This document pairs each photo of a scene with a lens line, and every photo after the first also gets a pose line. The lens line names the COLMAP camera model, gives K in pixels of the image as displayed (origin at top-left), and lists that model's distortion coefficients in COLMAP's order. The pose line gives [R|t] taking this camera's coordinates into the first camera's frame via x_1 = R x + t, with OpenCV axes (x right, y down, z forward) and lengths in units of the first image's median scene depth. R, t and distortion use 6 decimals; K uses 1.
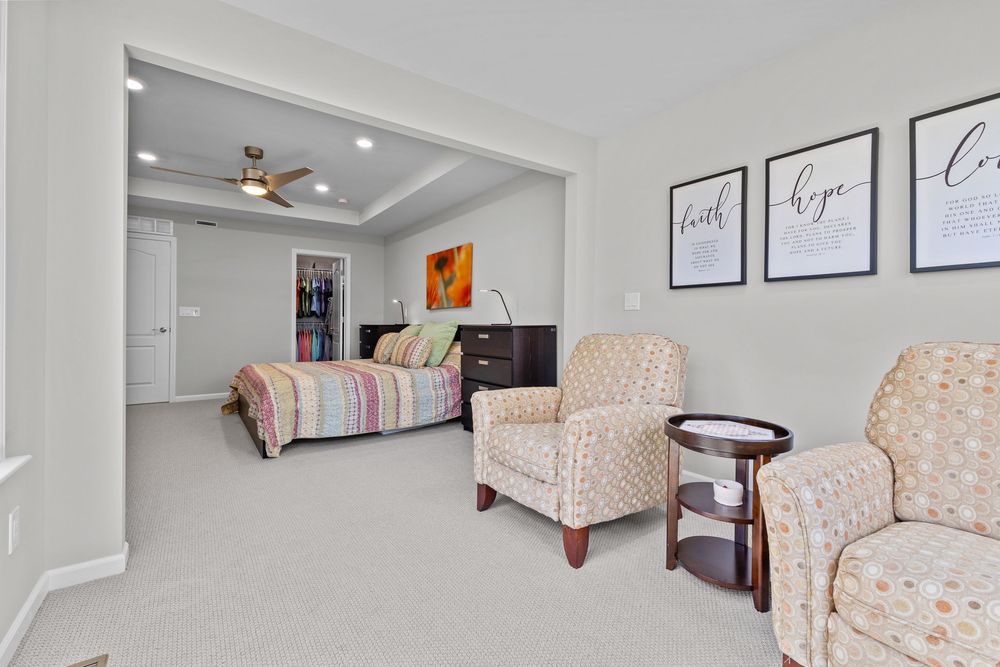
lens RADIAL K [[430.2, 0, 502.1], [0, 430.2, 323.4], [0, 0, 1]] dist [0.011547, -0.002541]
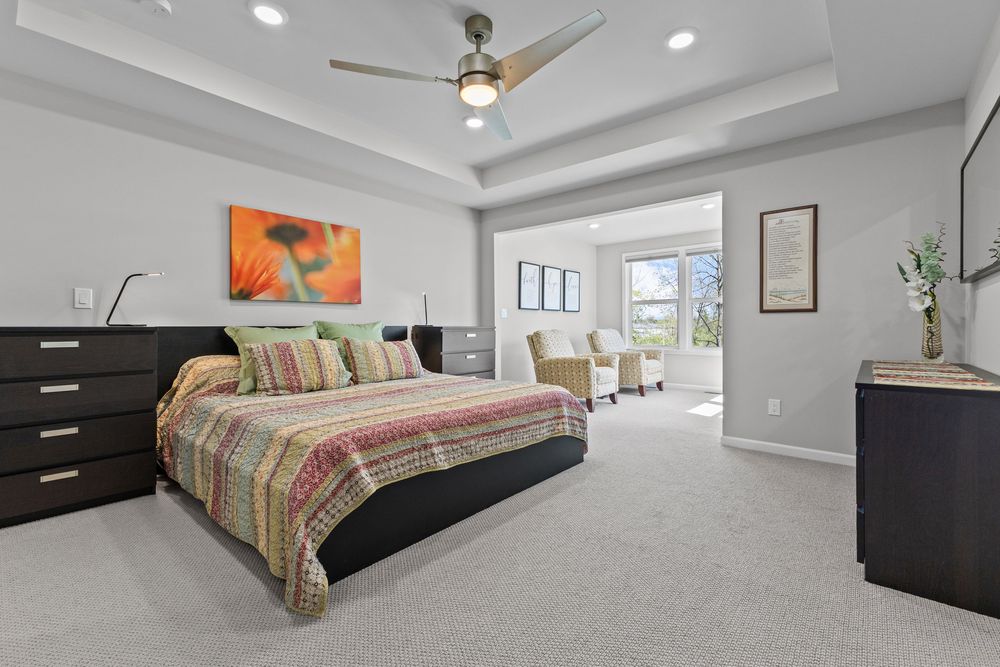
lens RADIAL K [[430.2, 0, 500.7], [0, 430.2, 329.2], [0, 0, 1]] dist [0.011547, -0.002541]
pose [[-0.237310, -0.008358, 0.971398, -0.843813], [-0.001791, 0.999965, 0.008166, 0.001578], [-0.971432, 0.000199, -0.237317, 0.816581]]
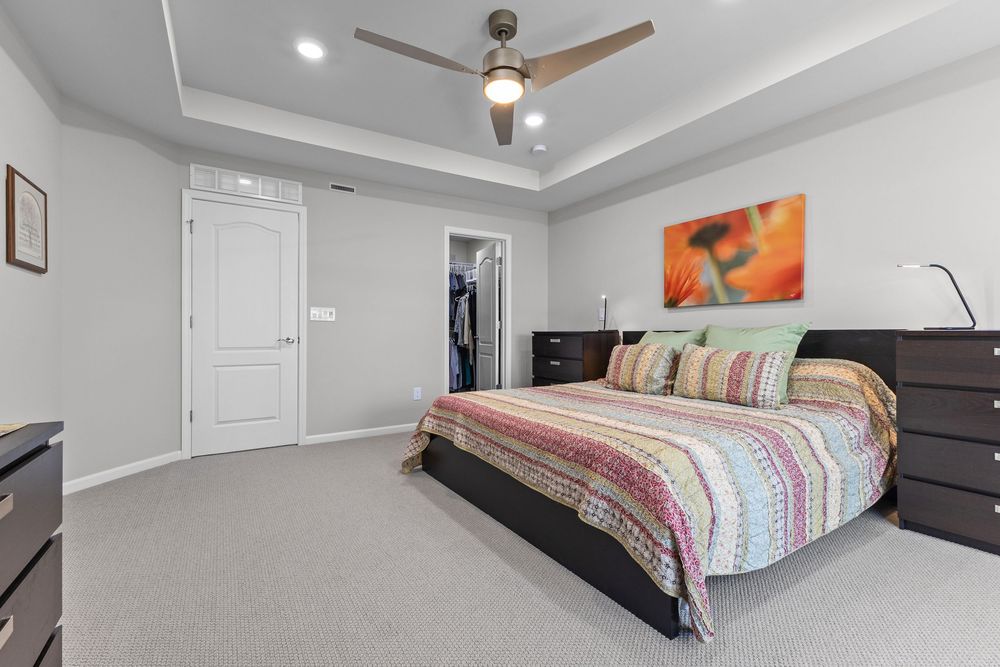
lens RADIAL K [[430.2, 0, 497.3], [0, 430.2, 332.2], [0, 0, 1]] dist [0.011547, -0.002541]
pose [[0.998320, -0.005529, -0.057670, -0.409023], [0.005681, 0.999981, 0.002481, 0.002056], [0.057655, -0.002805, 0.998333, 0.326677]]
